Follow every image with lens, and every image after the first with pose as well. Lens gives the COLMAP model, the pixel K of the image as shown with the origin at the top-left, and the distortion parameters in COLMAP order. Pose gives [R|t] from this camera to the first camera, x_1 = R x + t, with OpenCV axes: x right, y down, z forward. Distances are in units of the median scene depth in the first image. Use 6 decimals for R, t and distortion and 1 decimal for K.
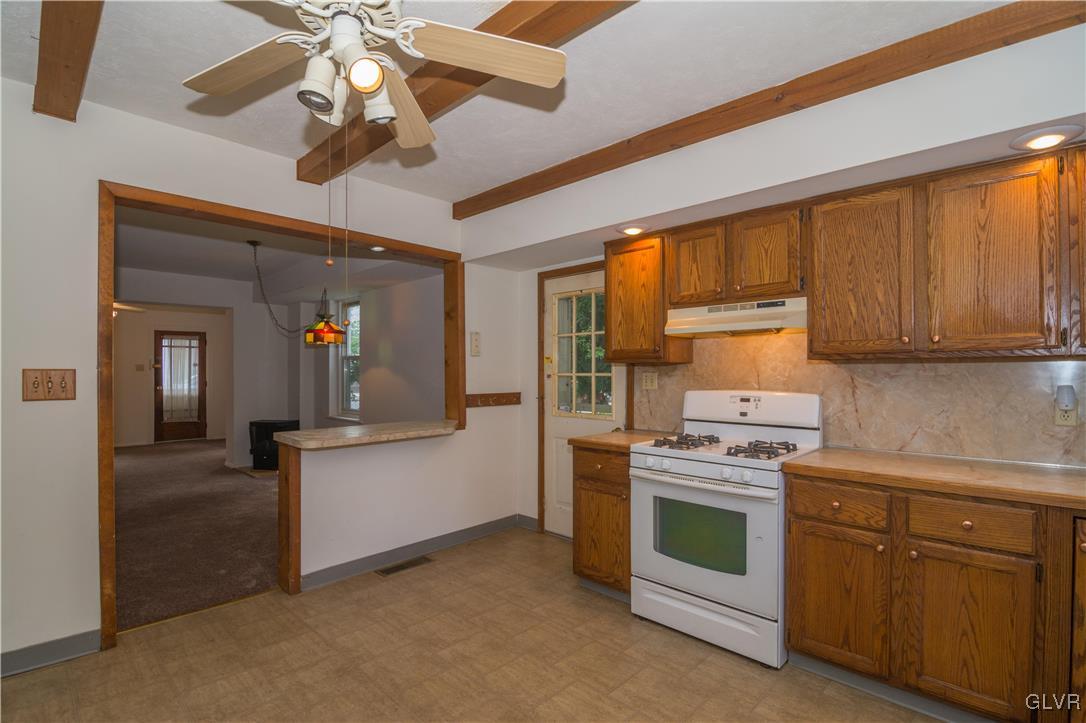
lens RADIAL K [[531.4, 0, 550.4], [0, 531.4, 372.8], [0, 0, 1]] dist [-0.022472, -0.004101]
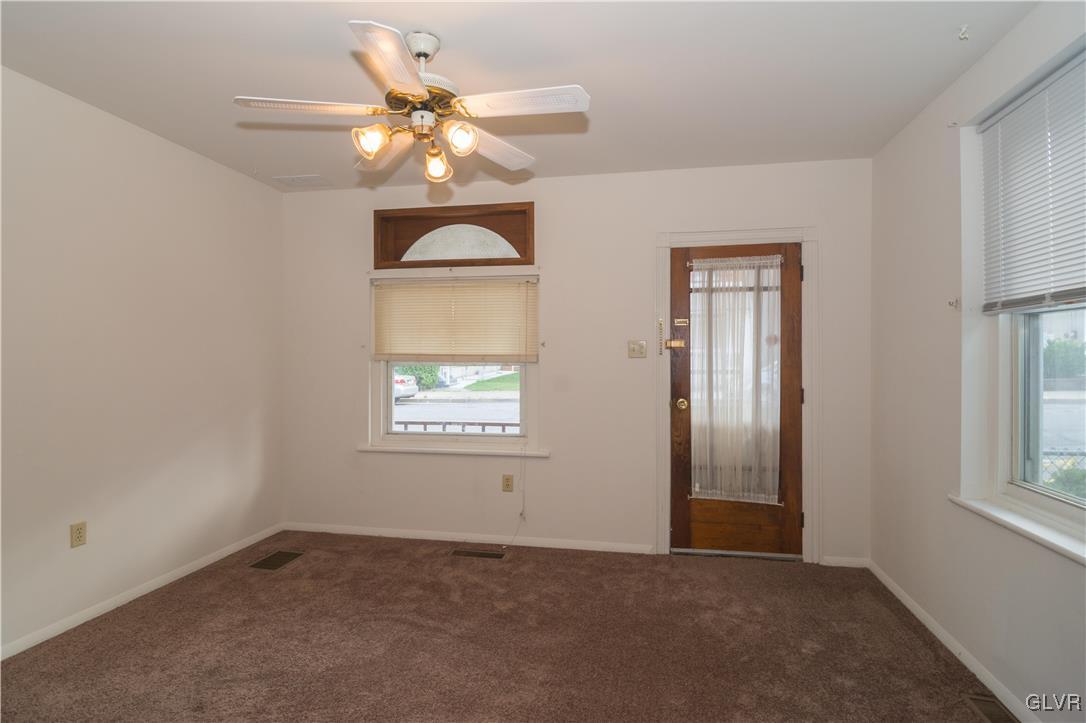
lens RADIAL K [[531.4, 0, 548.9], [0, 531.4, 353.1], [0, 0, 1]] dist [-0.022472, -0.004101]
pose [[0.532057, -0.004296, -0.846698, -0.473055], [-0.001221, 0.999982, -0.005841, -0.004323], [0.846708, 0.004141, 0.532042, 0.710956]]
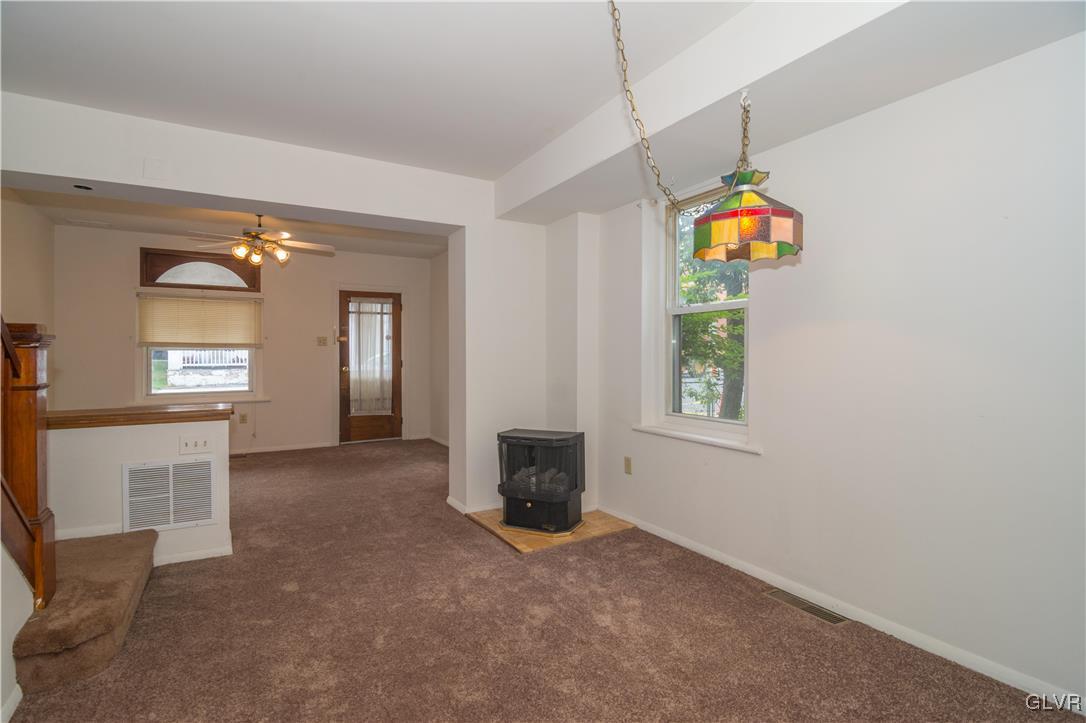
lens RADIAL K [[531.4, 0, 543.9], [0, 531.4, 357.9], [0, 0, 1]] dist [-0.022472, -0.004101]
pose [[0.961680, 0.000031, -0.274175, -0.271788], [0.001195, 0.999990, 0.004306, 0.010390], [0.274173, -0.004468, 0.961670, 0.357749]]
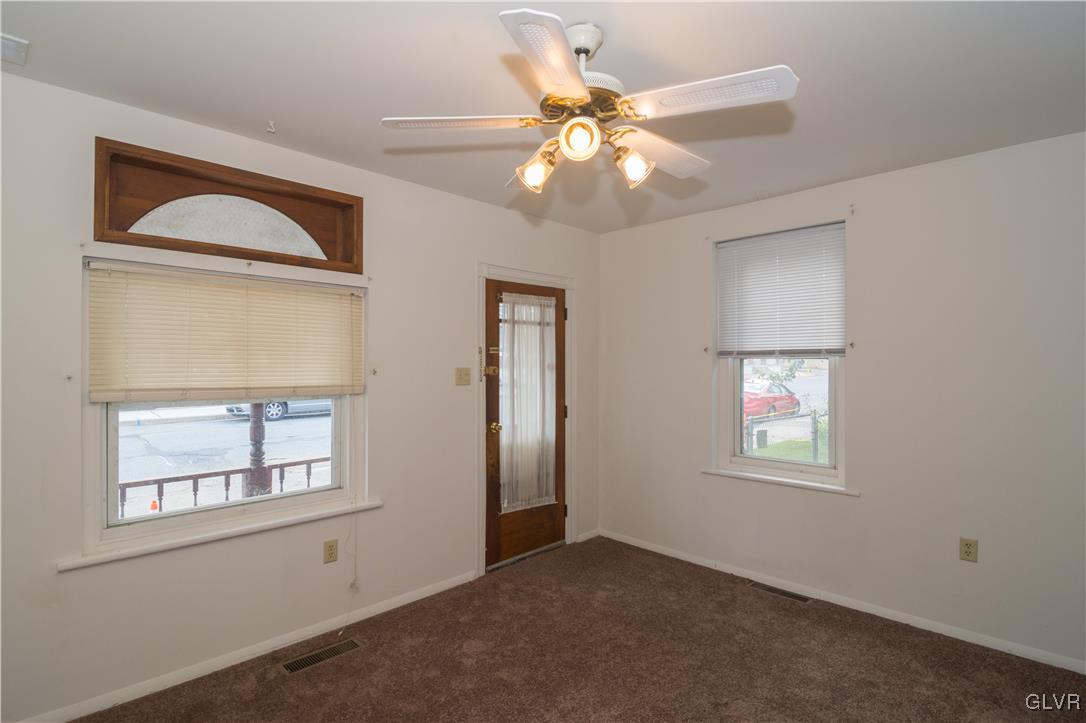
lens RADIAL K [[531.4, 0, 538.0], [0, 531.4, 360.6], [0, 0, 1]] dist [-0.022472, -0.004101]
pose [[0.999161, 0.002056, -0.040899, -0.688119], [-0.002332, 0.999975, -0.006689, -0.017925], [0.040884, 0.006778, 0.999141, 0.596965]]
